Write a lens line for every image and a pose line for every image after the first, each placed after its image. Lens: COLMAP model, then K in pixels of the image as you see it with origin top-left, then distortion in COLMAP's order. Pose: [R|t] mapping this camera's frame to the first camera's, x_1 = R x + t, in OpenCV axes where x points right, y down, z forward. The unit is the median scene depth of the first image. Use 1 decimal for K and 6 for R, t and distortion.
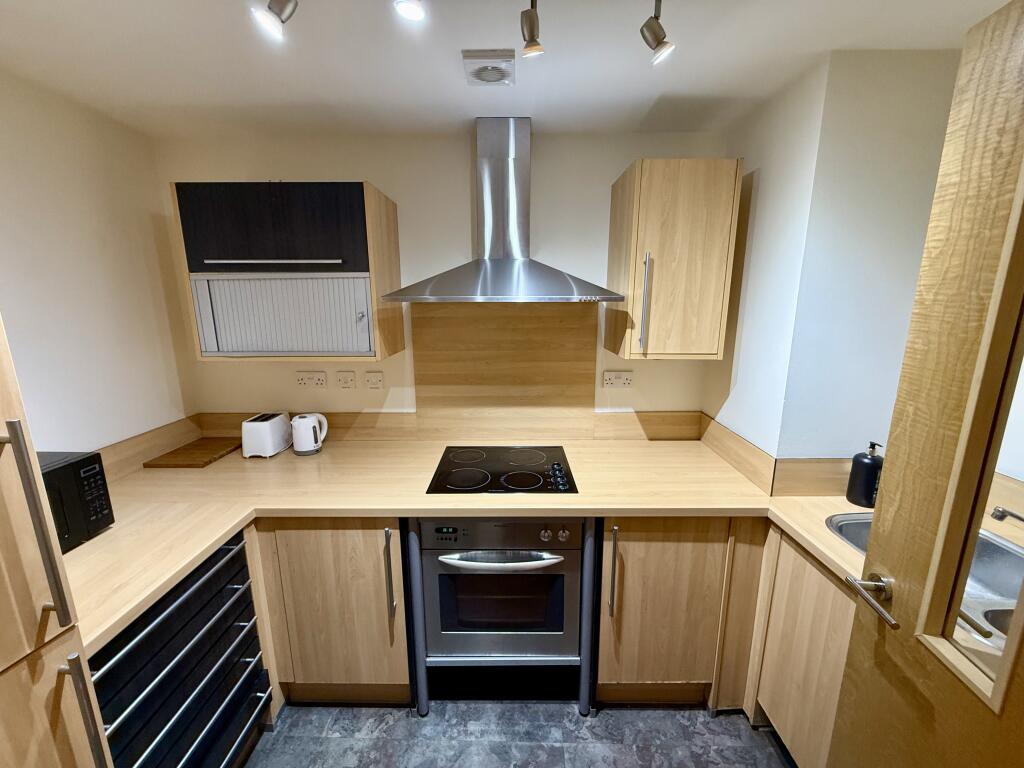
lens RADIAL K [[406.3, 0, 509.3], [0, 406.3, 383.2], [0, 0, 1]] dist [-0.002328, -0.000019]
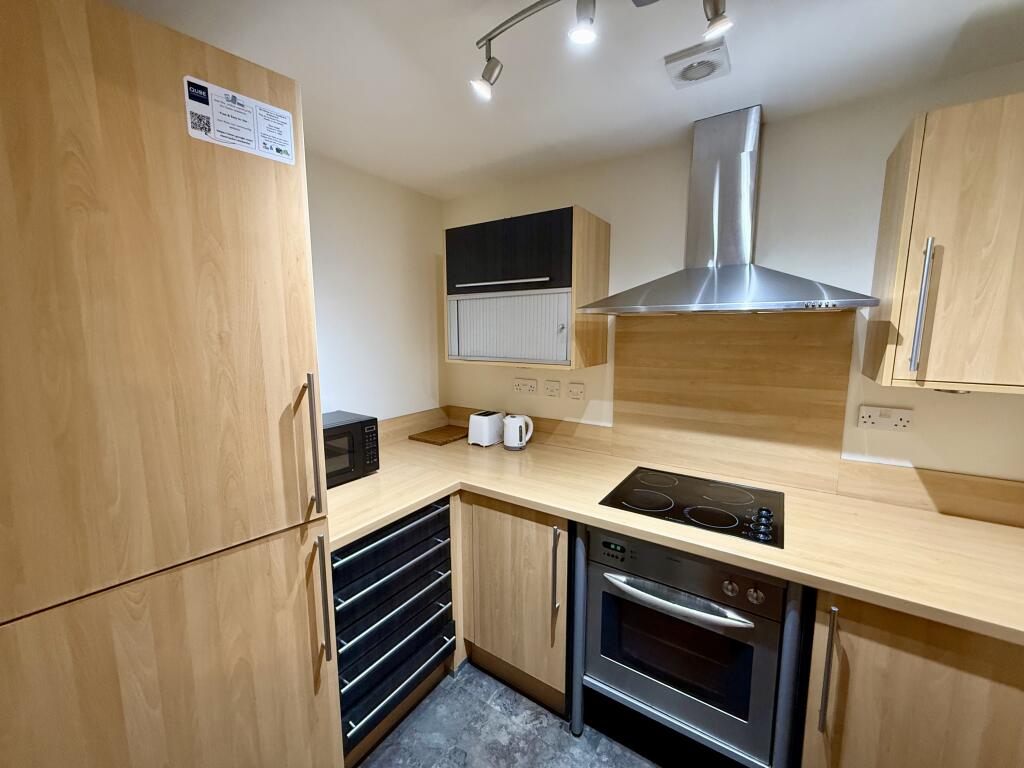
lens RADIAL K [[406.3, 0, 509.3], [0, 406.3, 383.2], [0, 0, 1]] dist [-0.002328, -0.000019]
pose [[0.833259, 0.073651, -0.547955, 0.128338], [-0.111859, 0.993049, -0.036625, 0.038838], [0.541448, 0.091812, 0.835706, 0.028290]]
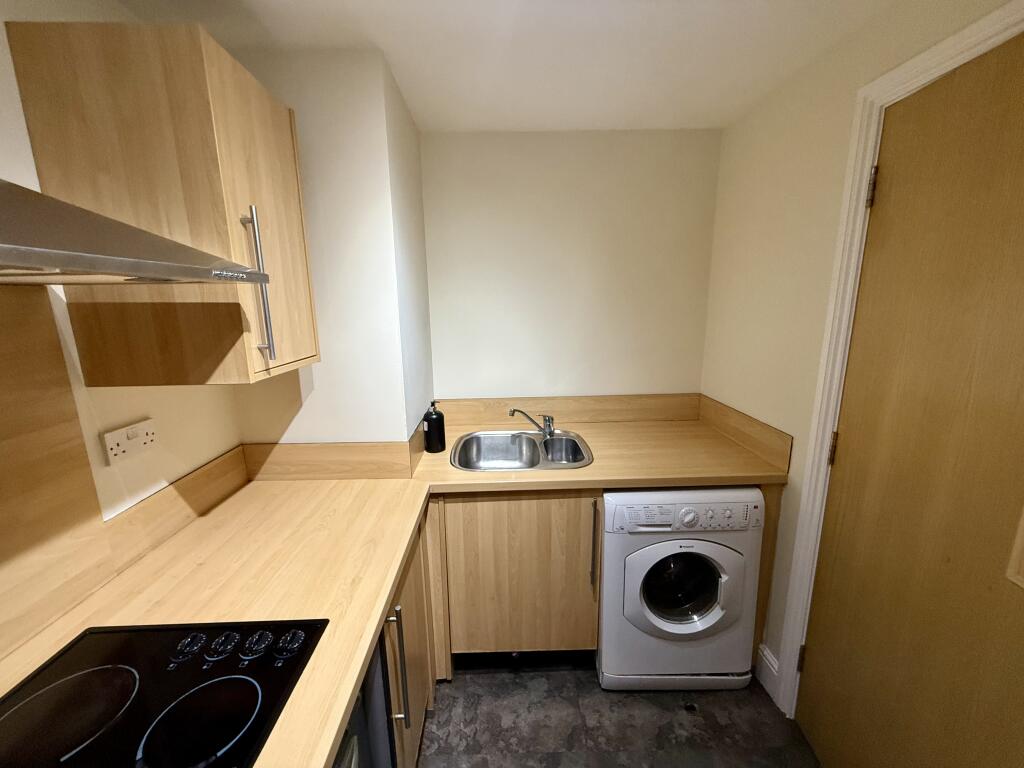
lens RADIAL K [[406.3, 0, 509.3], [0, 406.3, 383.2], [0, 0, 1]] dist [-0.002328, -0.000019]
pose [[-0.031698, -0.195274, 0.980236, -0.311944], [0.219621, 0.955400, 0.197428, -0.095864], [-0.975070, 0.221538, 0.012602, 0.642944]]
